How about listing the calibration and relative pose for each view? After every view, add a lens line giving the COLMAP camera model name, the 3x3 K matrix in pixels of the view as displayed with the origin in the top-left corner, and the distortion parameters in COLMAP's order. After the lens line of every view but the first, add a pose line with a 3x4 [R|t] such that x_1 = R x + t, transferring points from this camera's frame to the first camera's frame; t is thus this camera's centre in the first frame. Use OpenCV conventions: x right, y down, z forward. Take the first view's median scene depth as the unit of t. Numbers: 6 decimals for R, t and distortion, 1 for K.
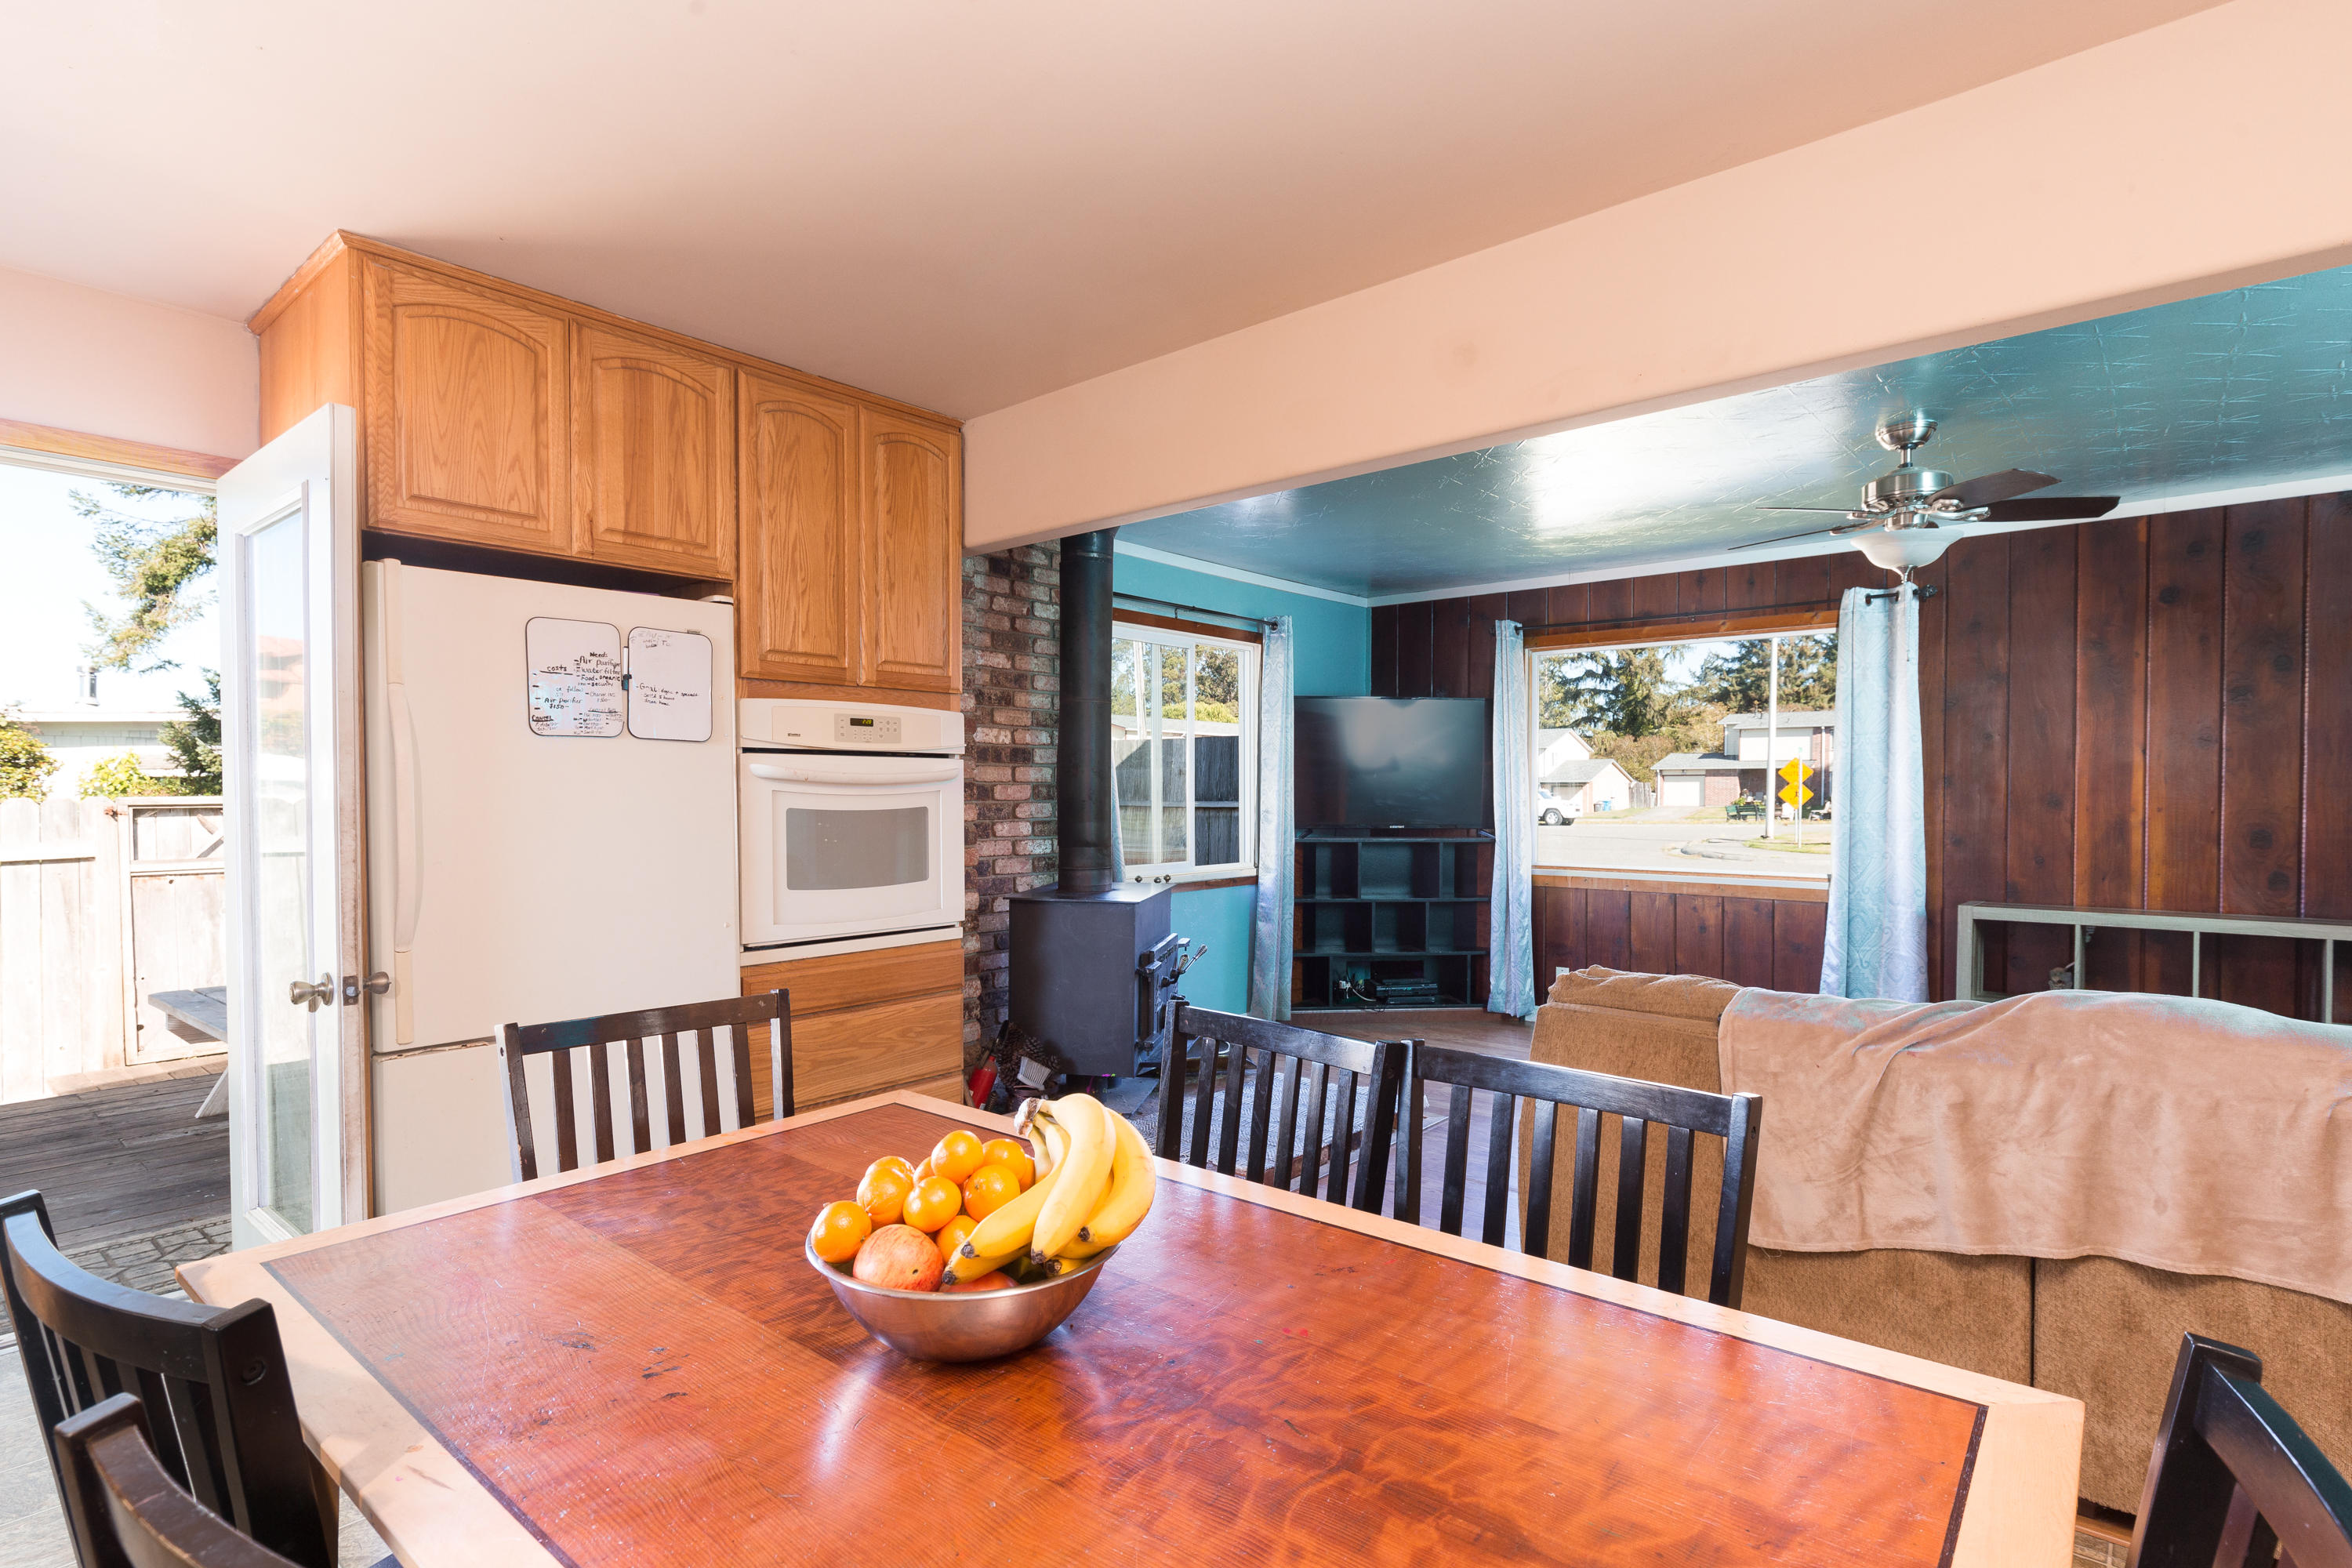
lens RADIAL K [[1140.7, 0, 1202.6], [0, 1140.7, 800.8], [0, 0, 1]] dist [0.002077, -0.001780]
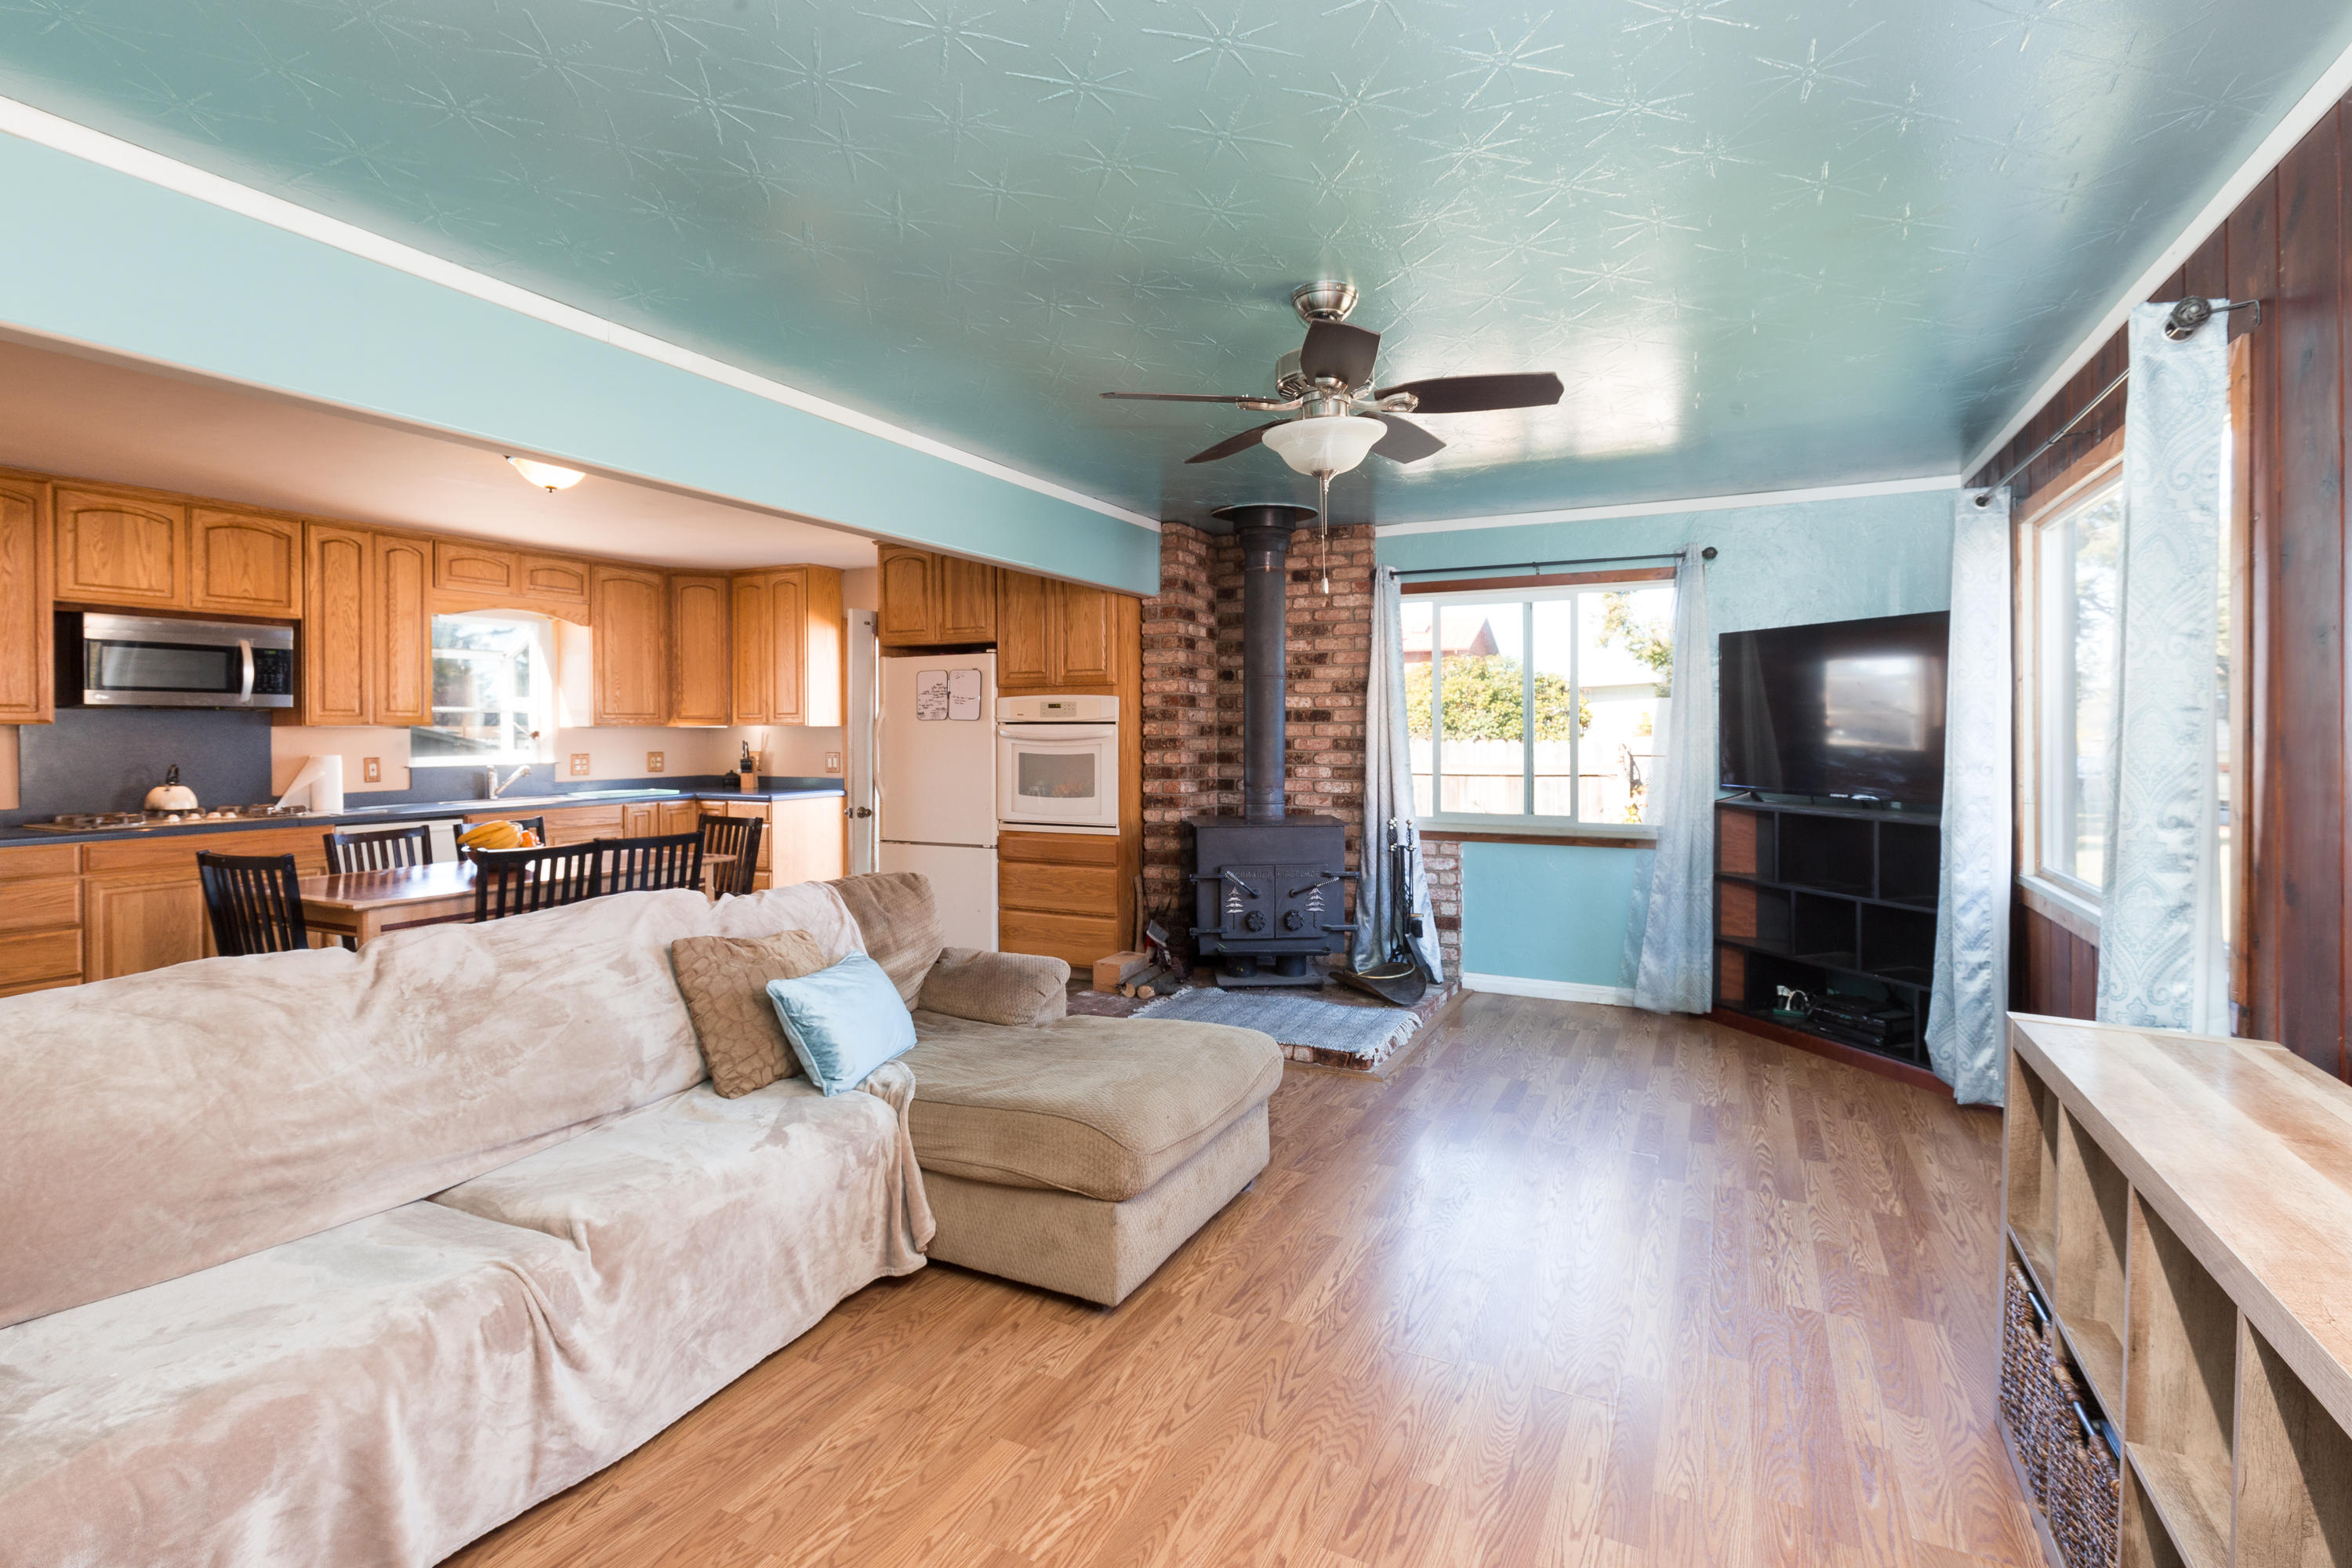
lens RADIAL K [[1063.2, 0, 1195.8], [0, 1063.2, 730.4], [0, 0, 1]] dist [-0.001769, 0.001076]
pose [[0.243463, 0.000850, -0.969910, 0.995023], [-0.008382, 0.999964, -0.001228, -0.021015], [0.969874, 0.008429, 0.243462, 0.576042]]
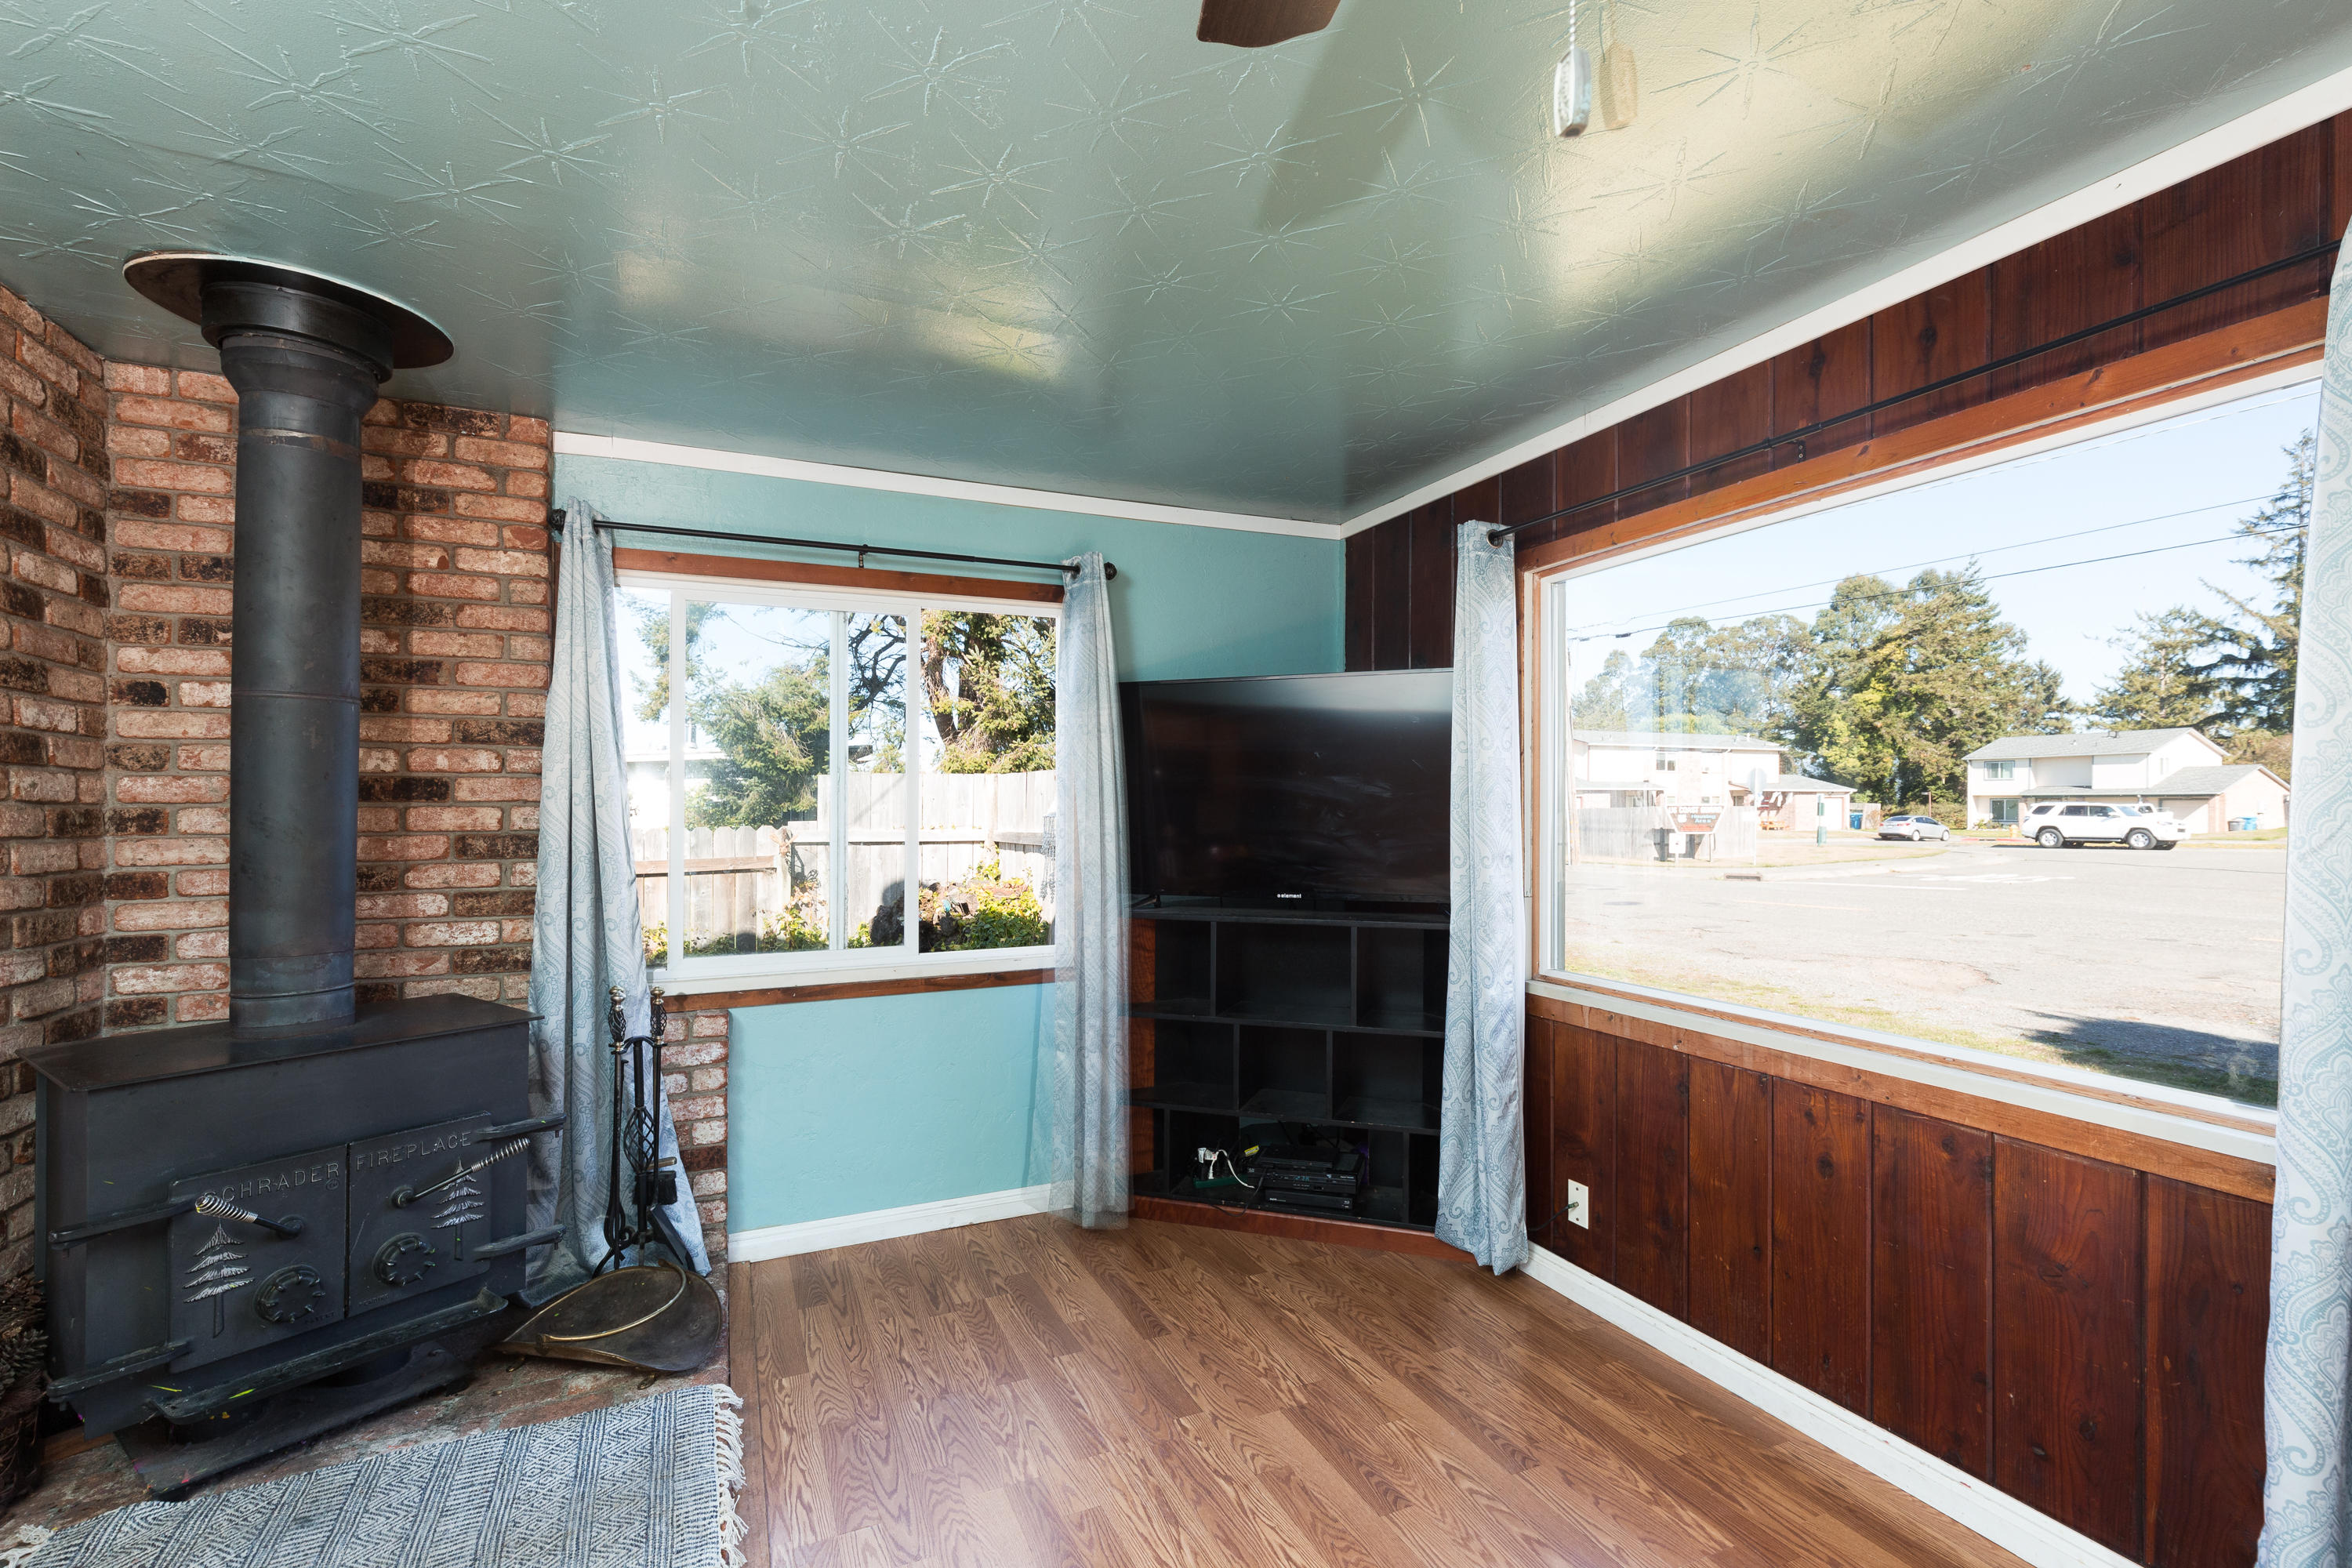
lens RADIAL K [[1063.2, 0, 1211.5], [0, 1063.2, 793.4], [0, 0, 1]] dist [-0.001769, 0.001076]
pose [[0.903740, -0.011024, -0.427940, 0.495980], [0.001528, 0.999745, -0.022527, -0.023863], [0.428079, 0.019704, 0.903527, 0.664441]]
